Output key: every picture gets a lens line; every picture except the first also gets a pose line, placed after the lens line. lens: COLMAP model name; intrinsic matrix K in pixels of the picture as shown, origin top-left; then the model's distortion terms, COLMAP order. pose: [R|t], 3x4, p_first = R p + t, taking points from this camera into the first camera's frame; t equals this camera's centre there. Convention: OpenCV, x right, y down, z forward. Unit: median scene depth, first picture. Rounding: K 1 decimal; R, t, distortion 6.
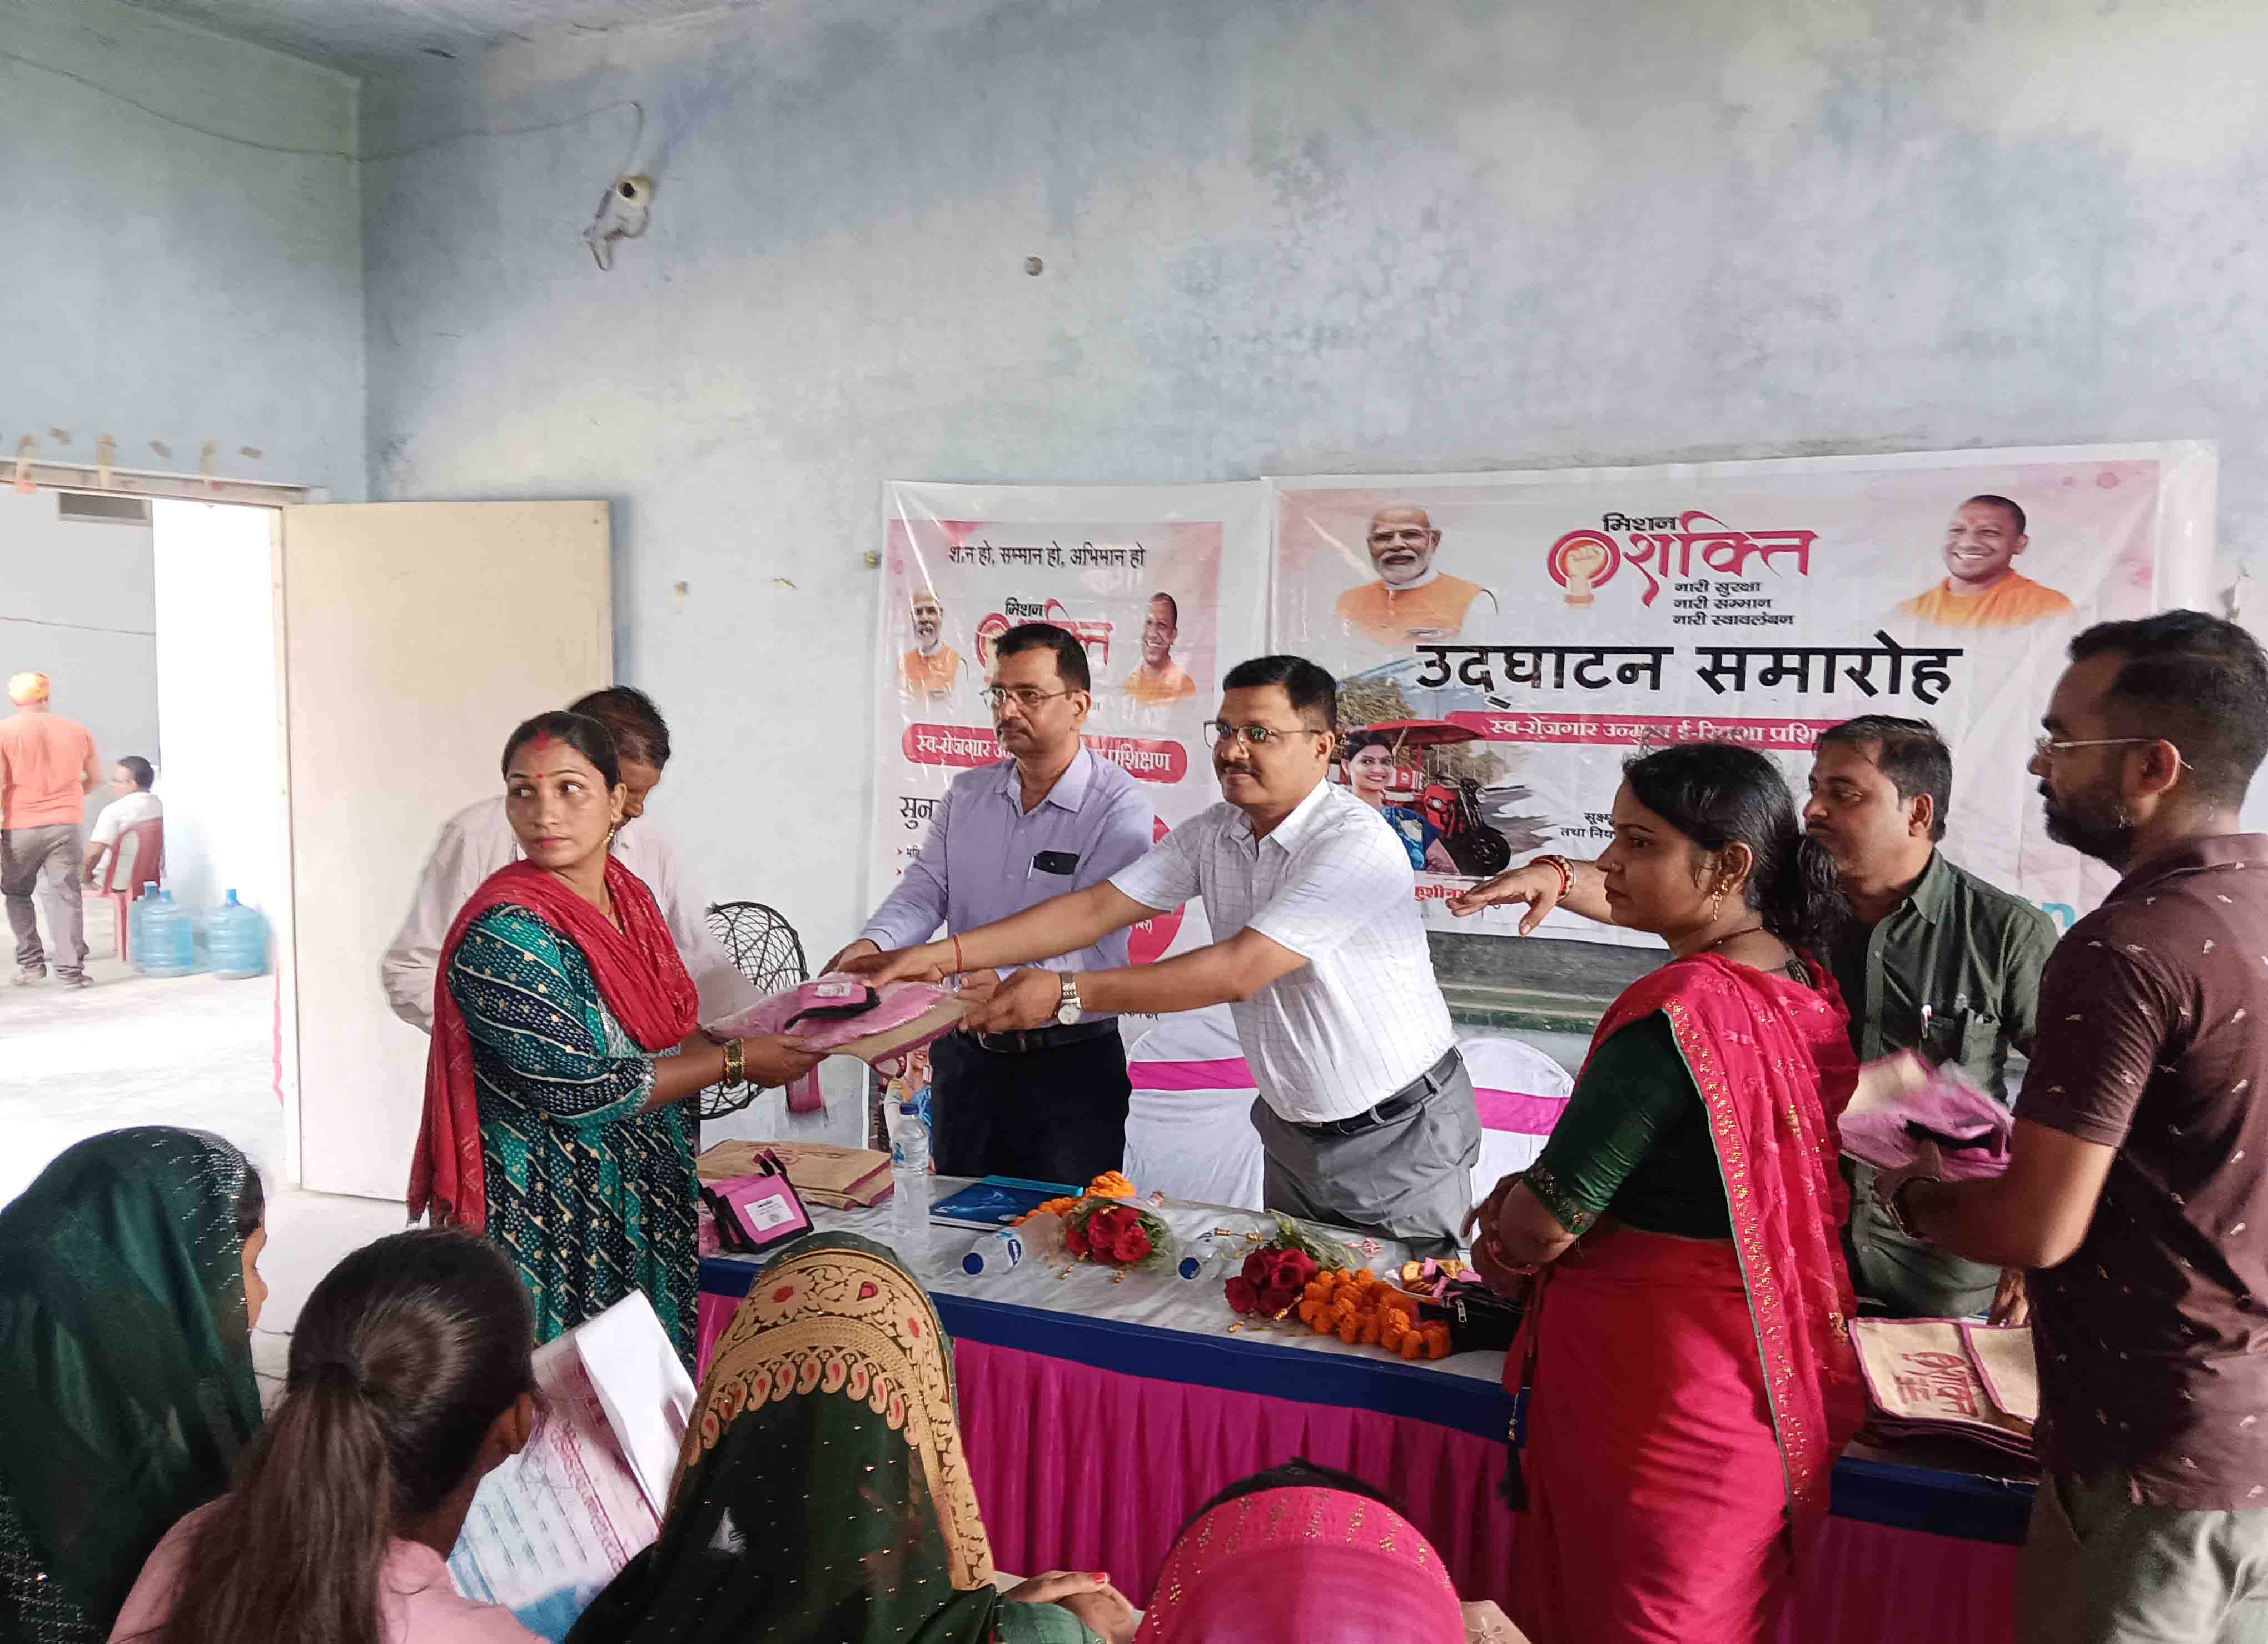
lens RADIAL K [[1872.4, 0, 1123.3], [0, 1872.4, 828.4], [0, 0, 1]] dist [0.089583, -0.180767]
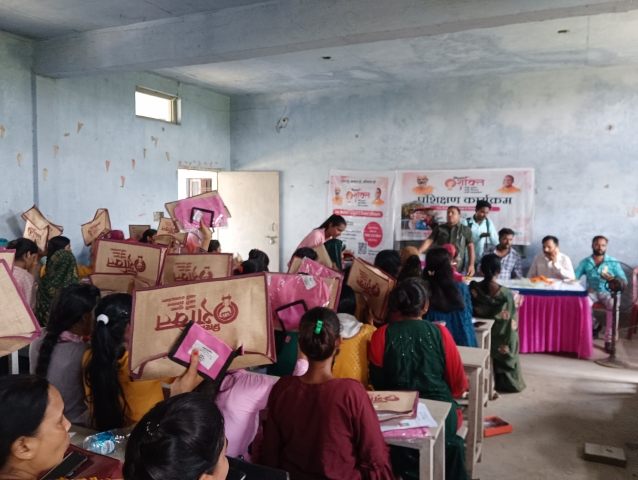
lens RADIAL K [[522.3, 0, 323.5], [0, 522.3, 230.2], [0, 0, 1]] dist [0.088816, -0.195568]
pose [[0.998008, -0.007154, 0.062675, -0.300314], [0.008394, 0.999774, -0.019557, 0.054332], [-0.062521, 0.020044, 0.997842, -0.813233]]
